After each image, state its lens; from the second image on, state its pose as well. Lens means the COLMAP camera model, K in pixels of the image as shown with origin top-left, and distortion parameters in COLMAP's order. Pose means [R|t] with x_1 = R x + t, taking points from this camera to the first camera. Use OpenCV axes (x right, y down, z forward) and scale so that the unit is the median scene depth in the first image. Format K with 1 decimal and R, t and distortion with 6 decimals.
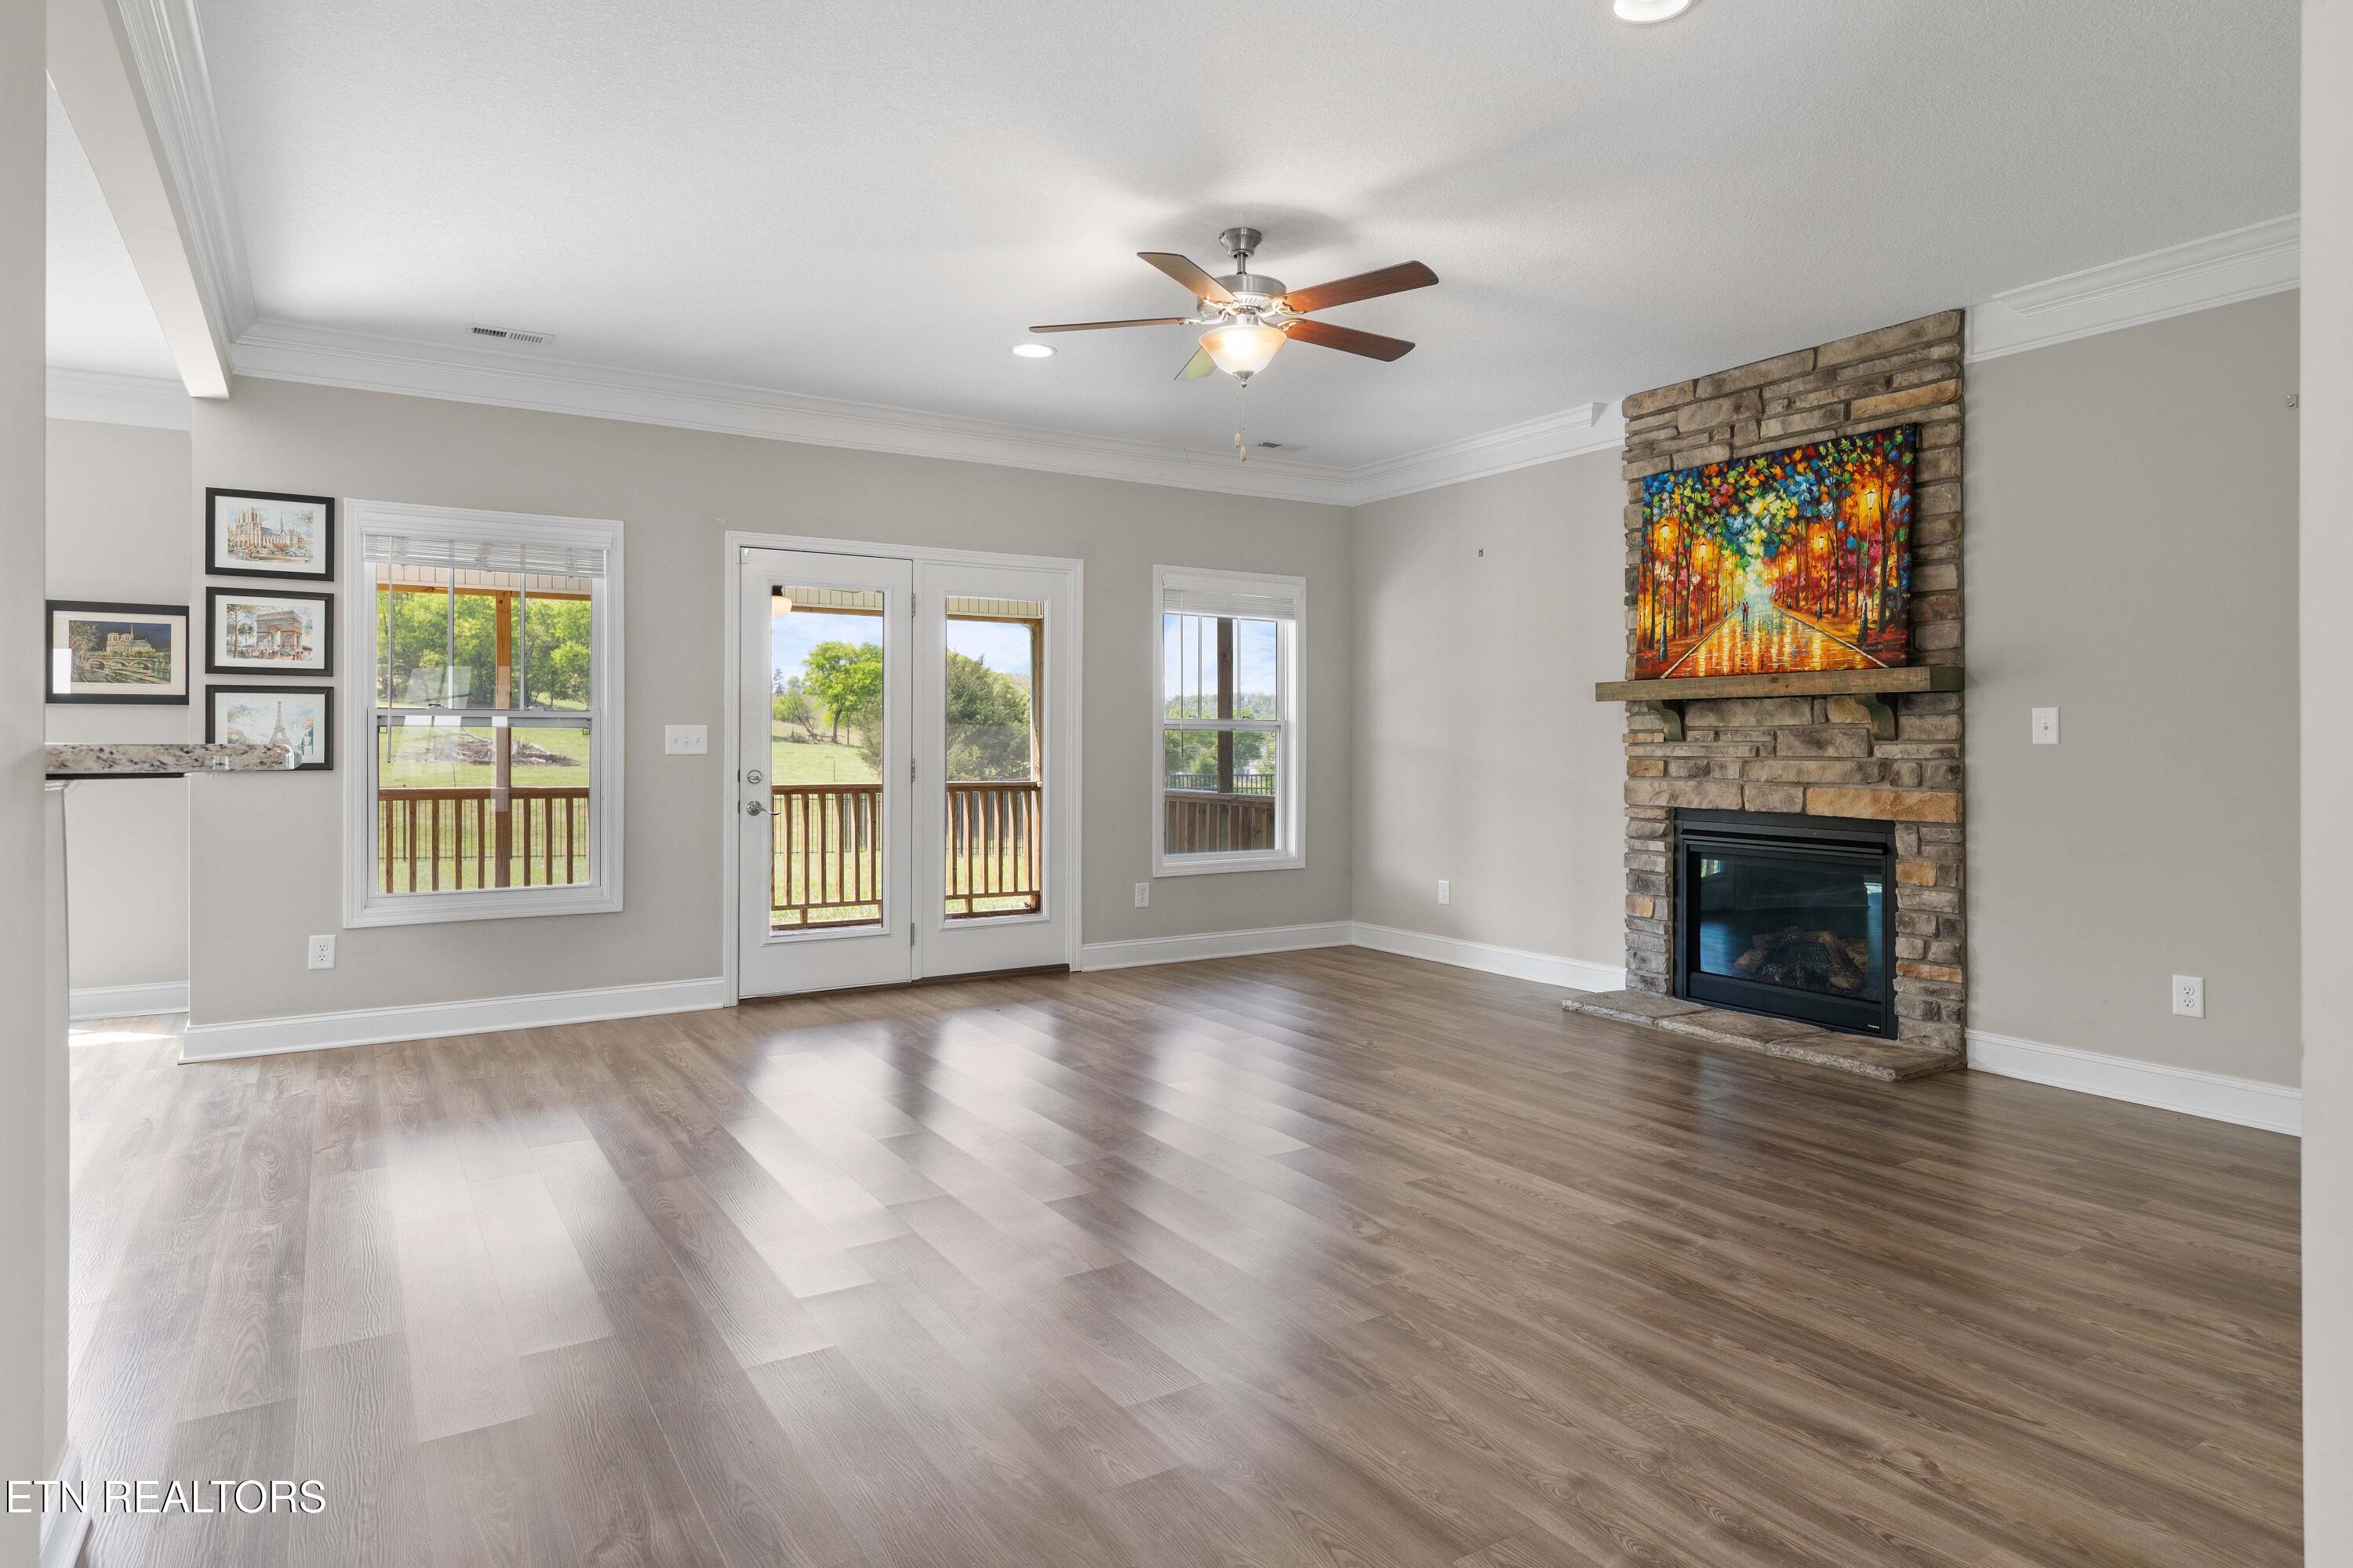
lens RADIAL K [[1337.3, 0, 1182.2], [0, 1337.3, 734.1], [0, 0, 1]] dist [0.001911, 0.000697]
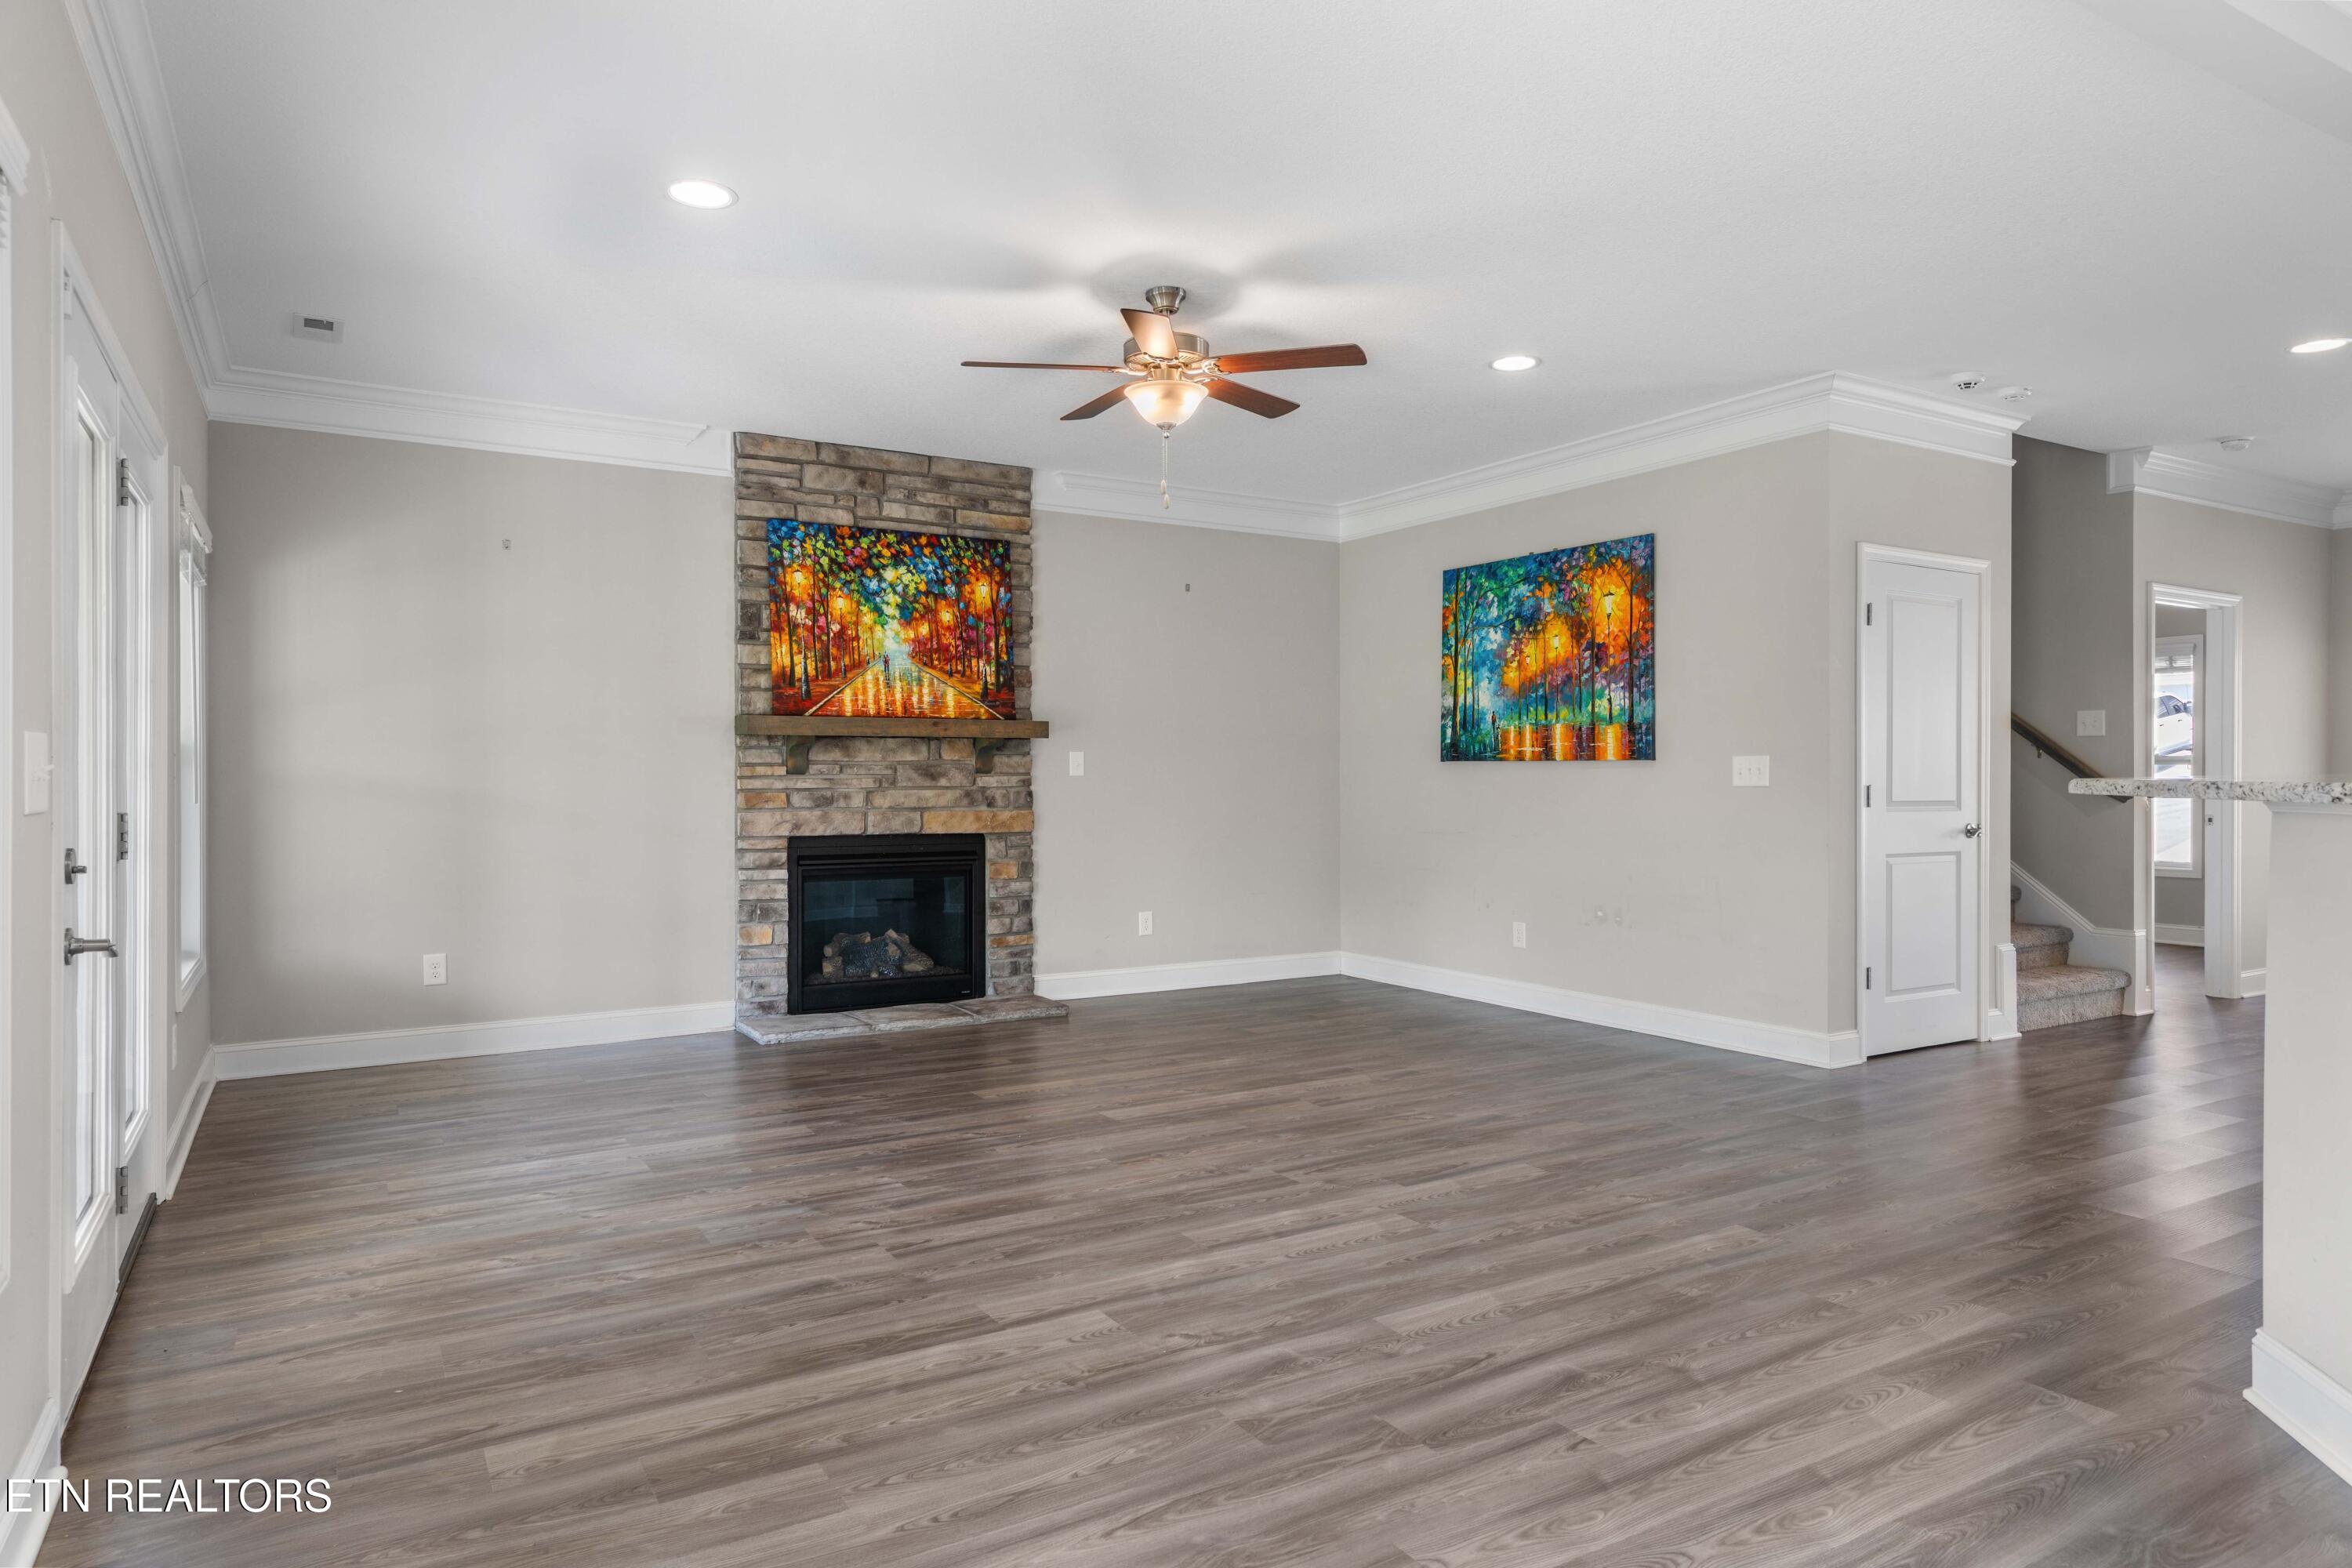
lens RADIAL K [[1387.9, 0, 1167.1], [0, 1387.9, 780.8], [0, 0, 1]] dist [0.001111, -0.000172]
pose [[0.019403, -0.005382, 0.999797, -0.763471], [-0.004279, 0.999976, 0.005466, 0.003463], [-0.999803, -0.004385, 0.019379, 0.710678]]
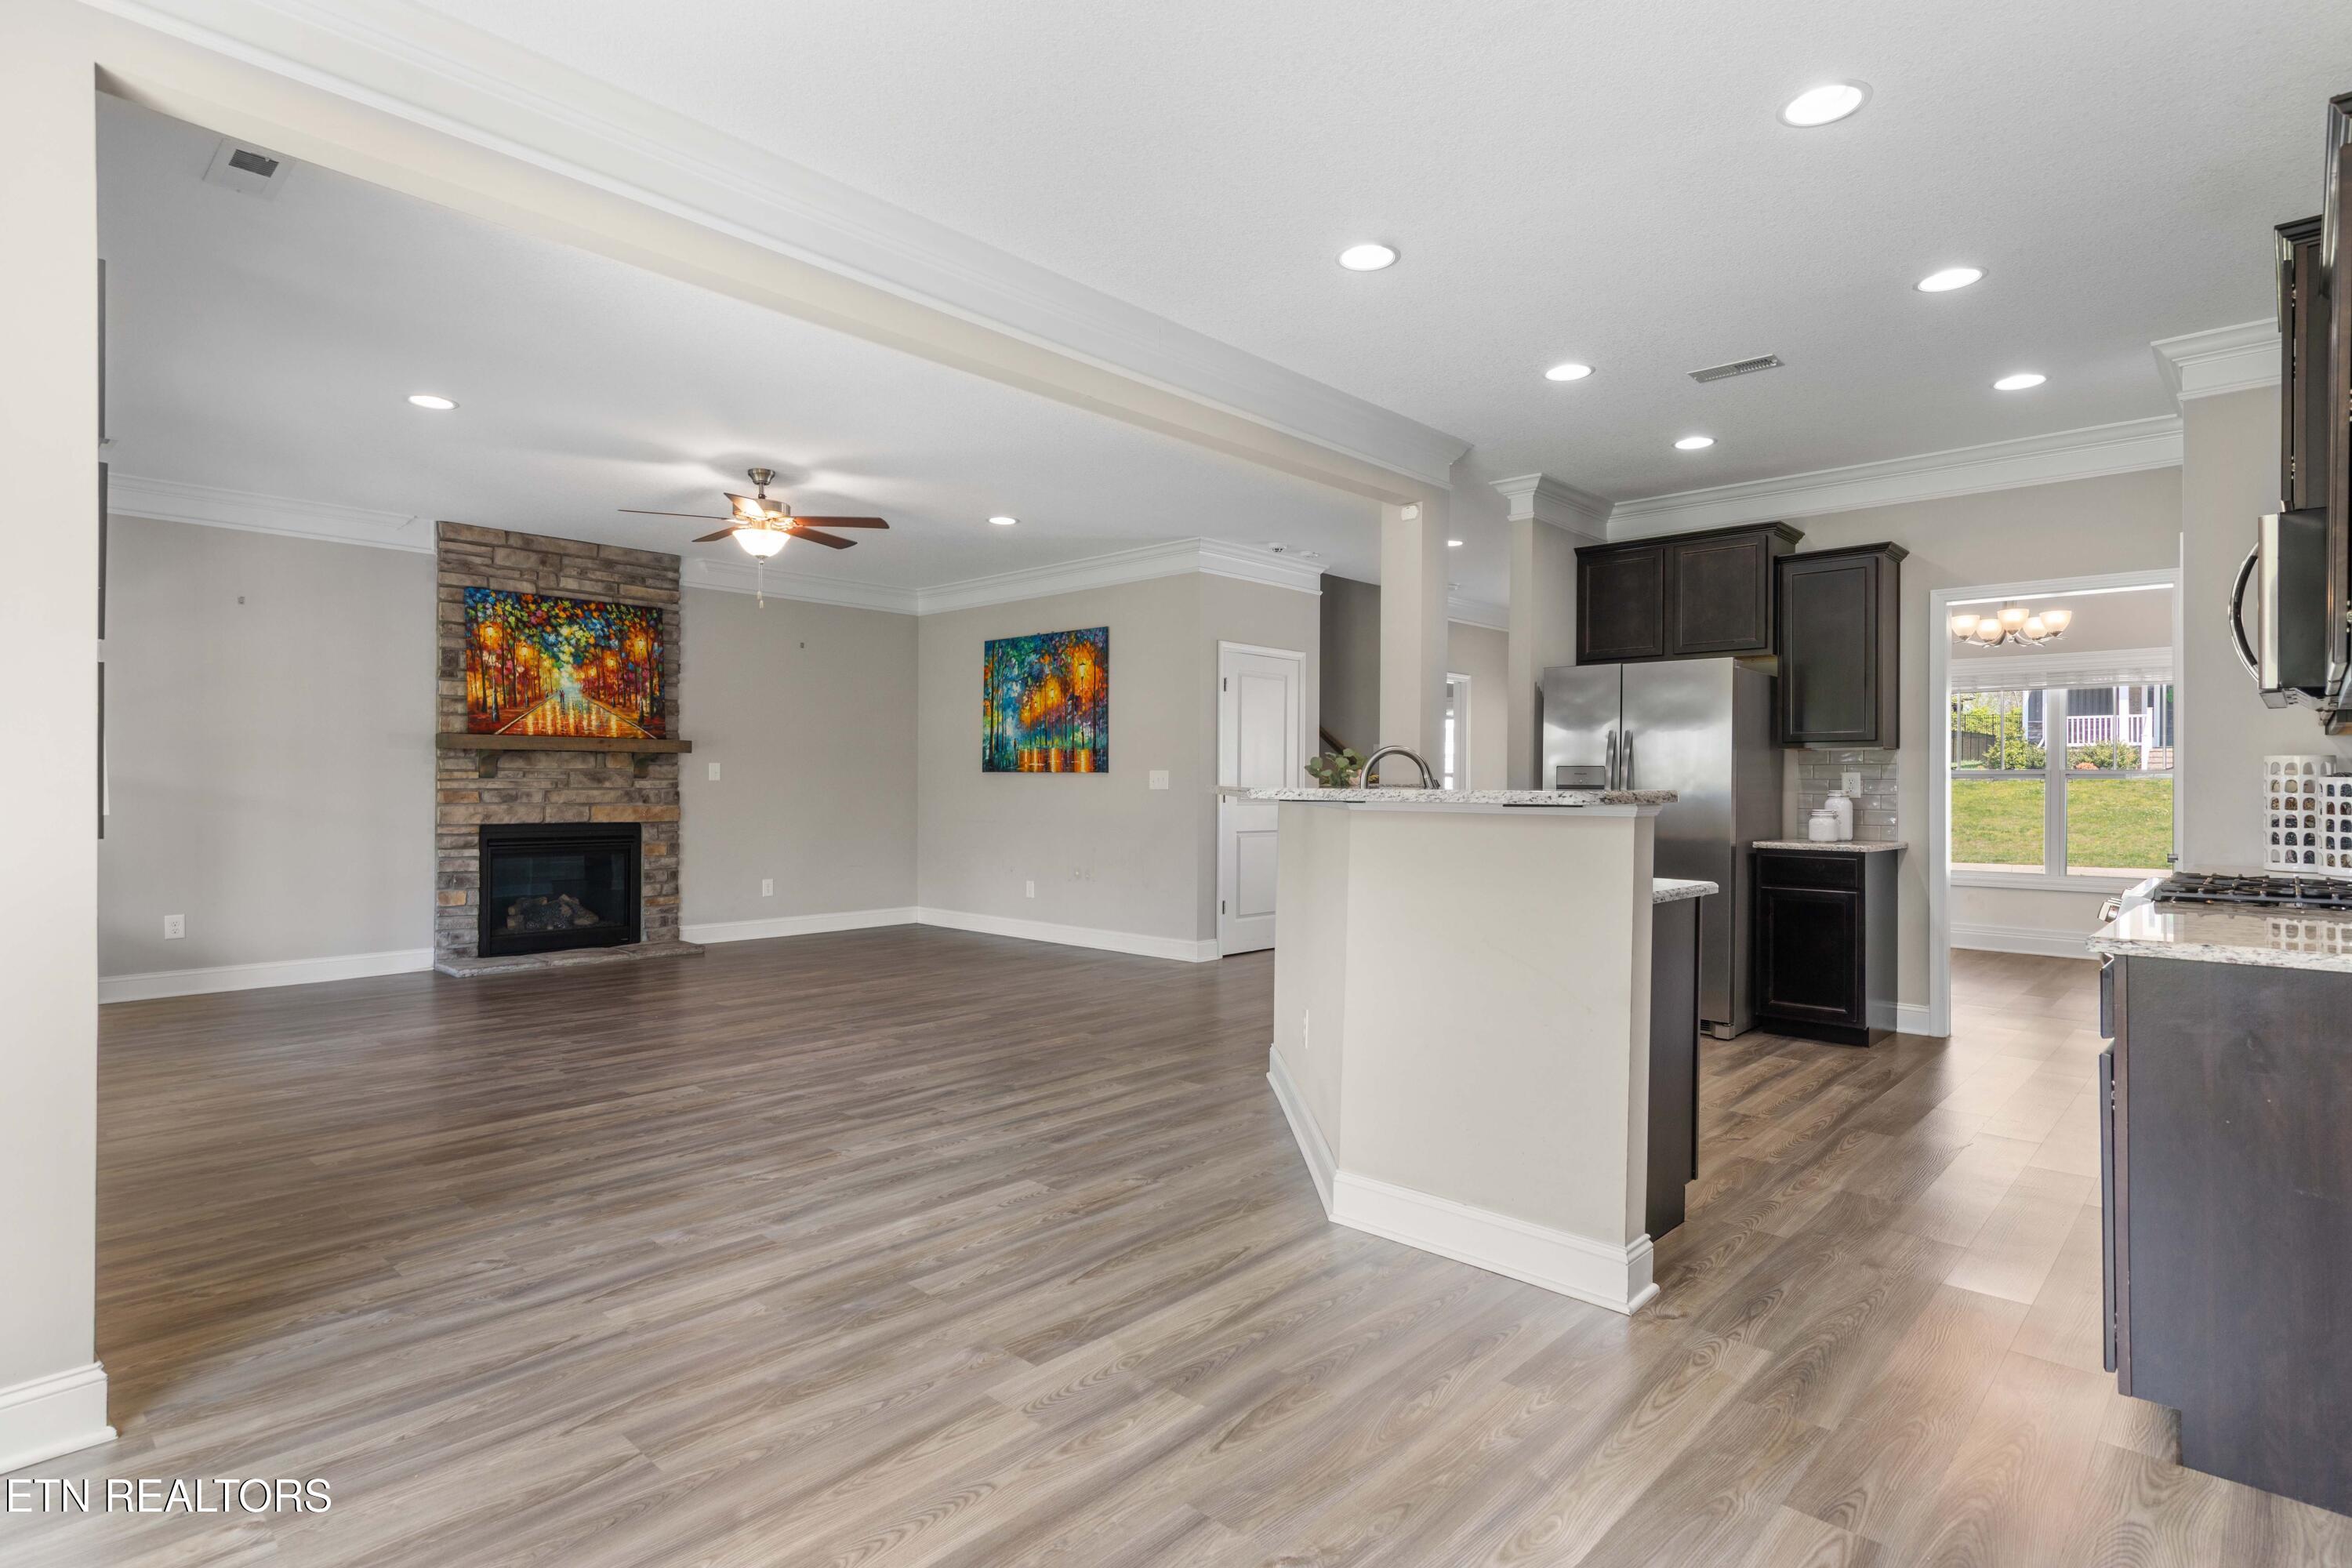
lens RADIAL K [[1187.8, 0, 1173.1], [0, 1187.8, 780.0], [0, 0, 1]] dist [0.004879, -0.000709]
pose [[-0.254092, -0.000325, 0.967180, -1.091389], [-0.010365, 0.999943, -0.002387, 0.003182], [-0.967125, -0.010631, -0.254081, 0.638955]]
